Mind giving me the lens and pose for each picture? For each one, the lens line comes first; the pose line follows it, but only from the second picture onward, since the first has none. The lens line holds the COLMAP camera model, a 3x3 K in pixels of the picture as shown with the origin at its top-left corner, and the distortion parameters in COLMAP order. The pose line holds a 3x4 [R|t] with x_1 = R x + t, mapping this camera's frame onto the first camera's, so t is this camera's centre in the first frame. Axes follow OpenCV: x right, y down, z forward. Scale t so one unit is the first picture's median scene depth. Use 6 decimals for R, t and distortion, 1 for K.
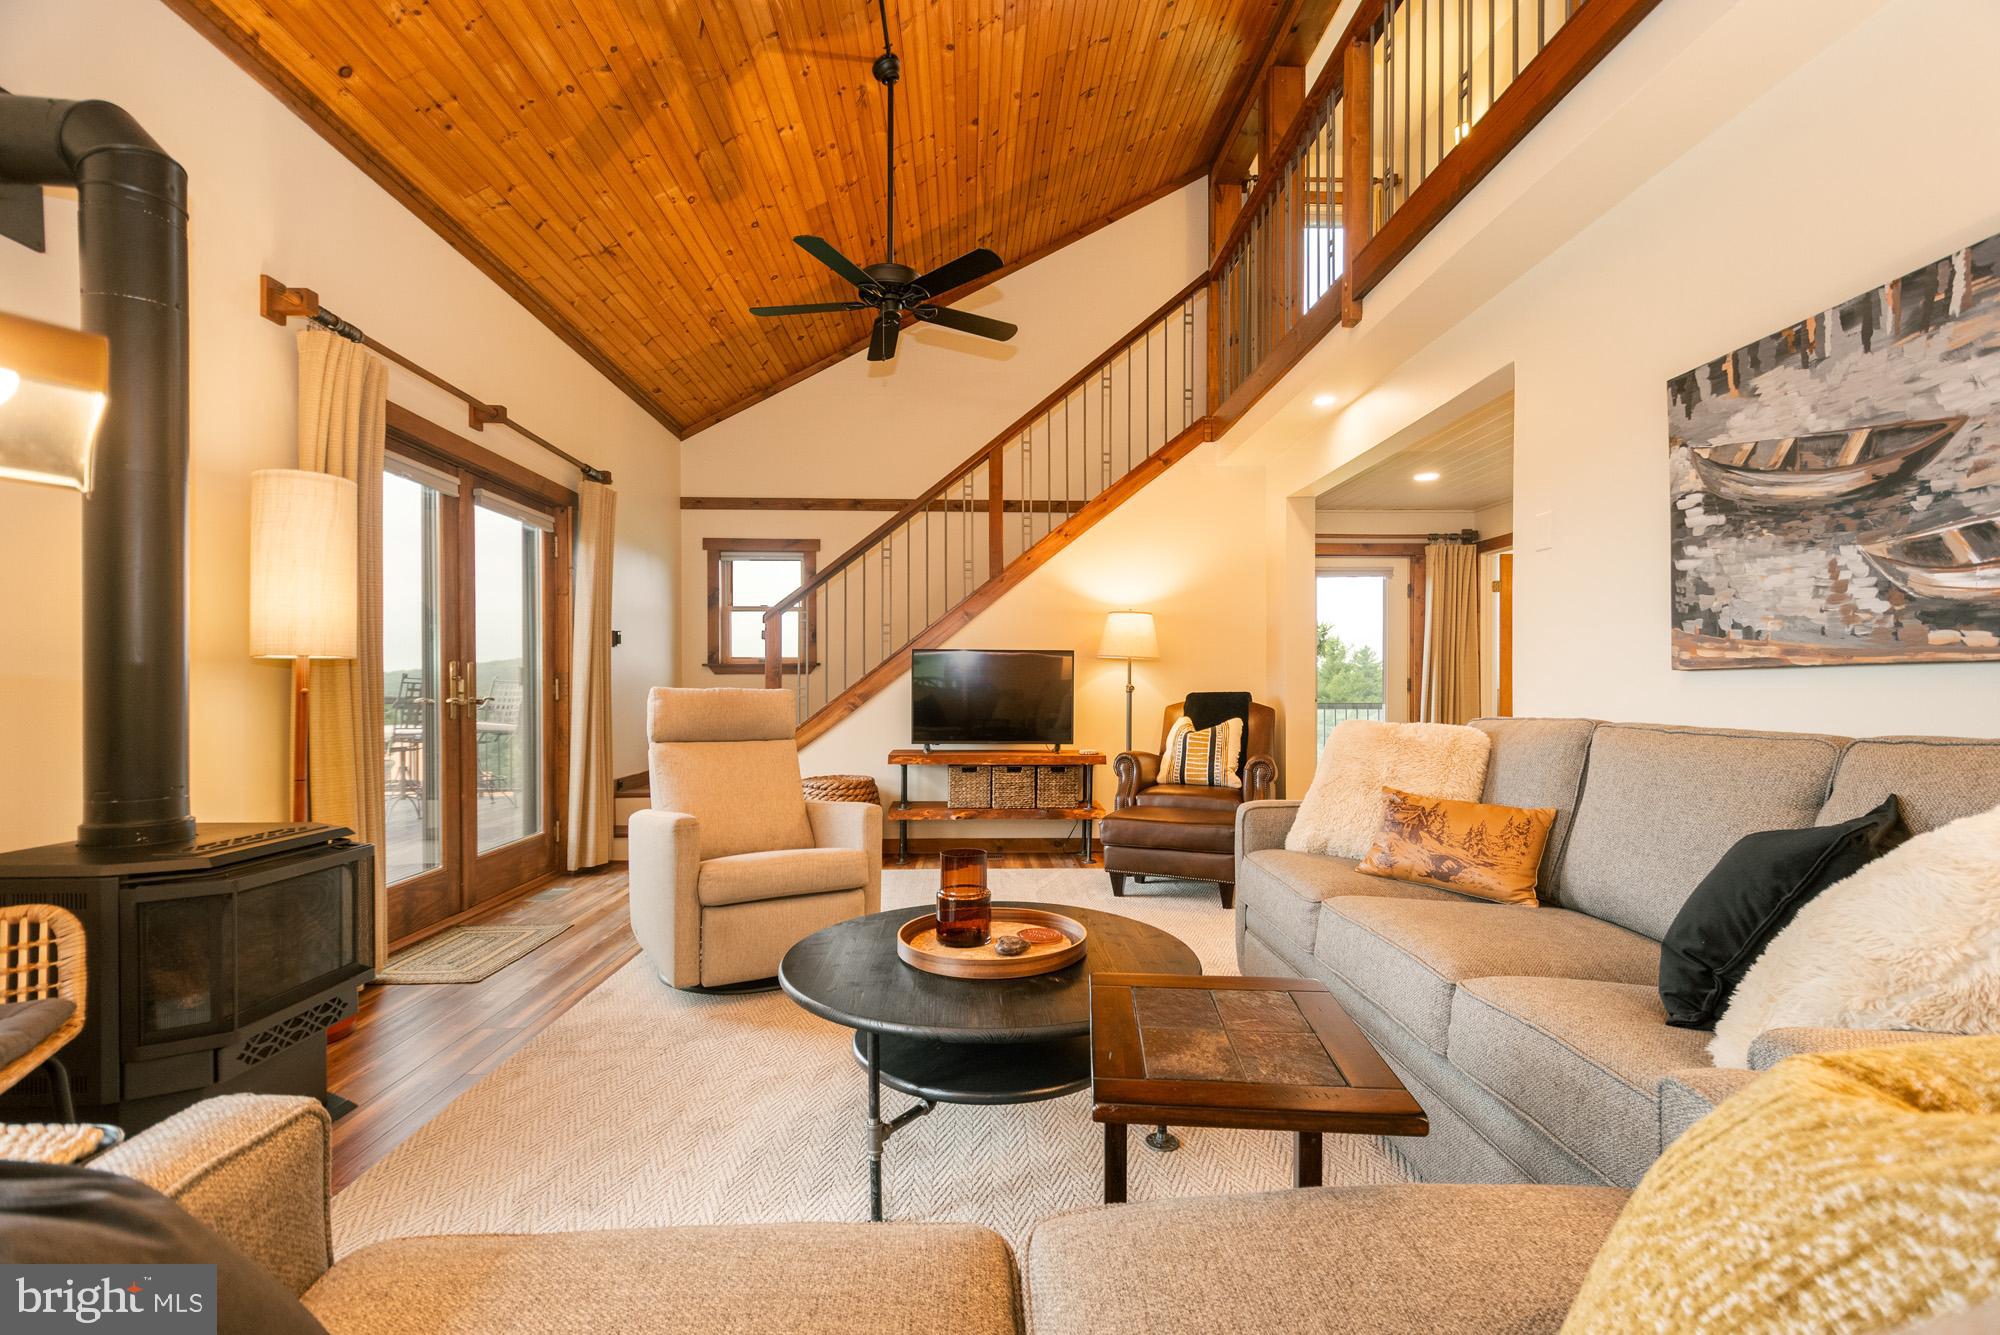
lens RADIAL K [[885.4, 0, 1005.9], [0, 885.4, 688.6], [0, 0, 1]] dist [-0.001543, -0.001228]
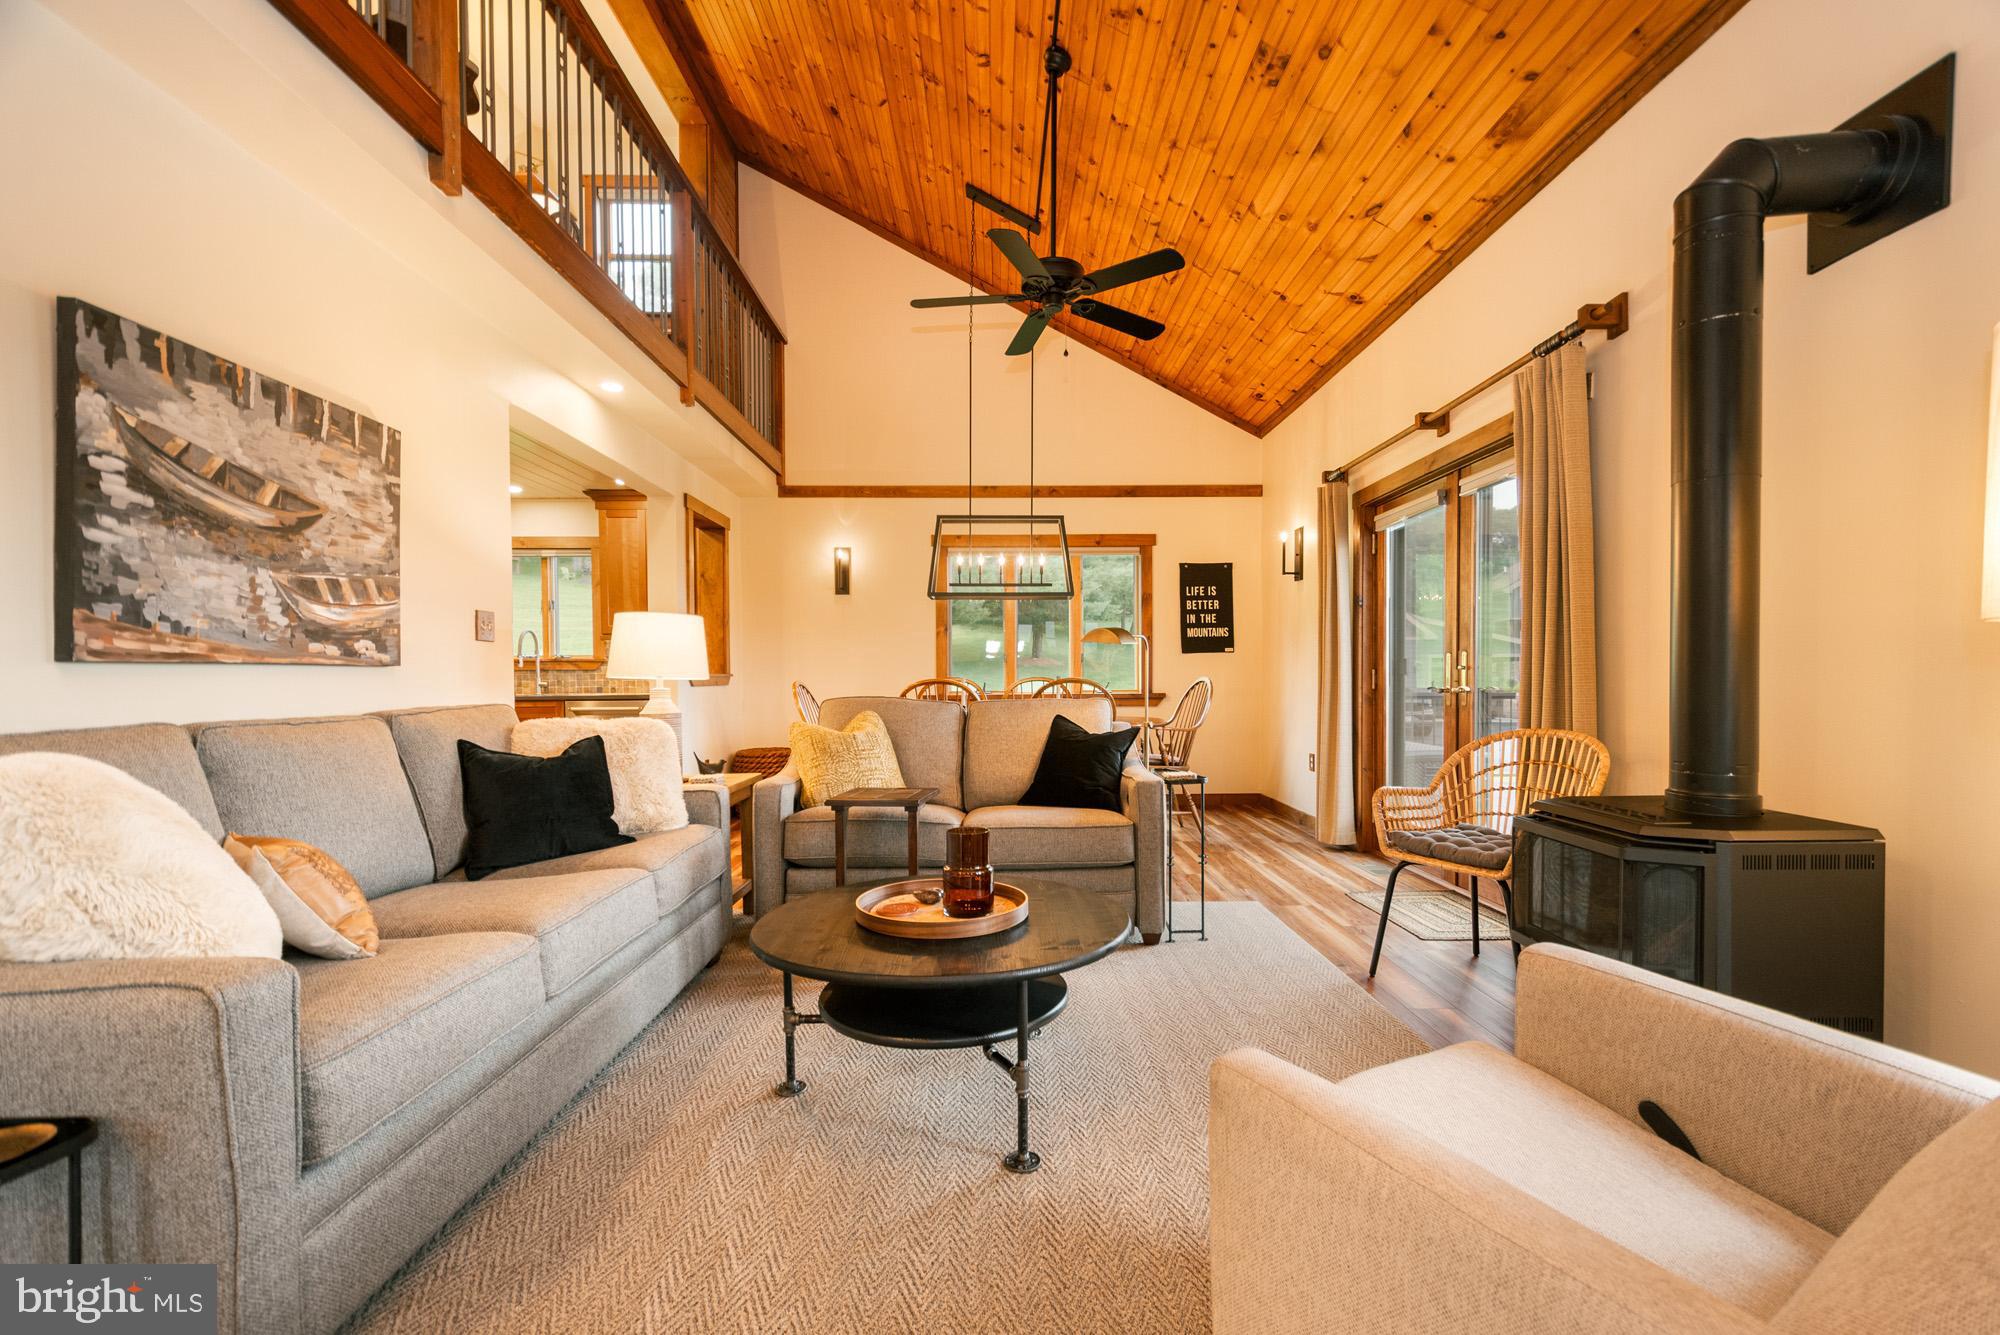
lens RADIAL K [[884.4, 0, 1022.2], [0, 884.4, 694.4], [0, 0, 1]] dist [0.002548, -0.001005]
pose [[-0.999924, 0.005242, 0.011163, -0.078152], [0.005465, 0.999785, 0.020023, -0.001417], [-0.011056, 0.020082, -0.999737, 1.259091]]
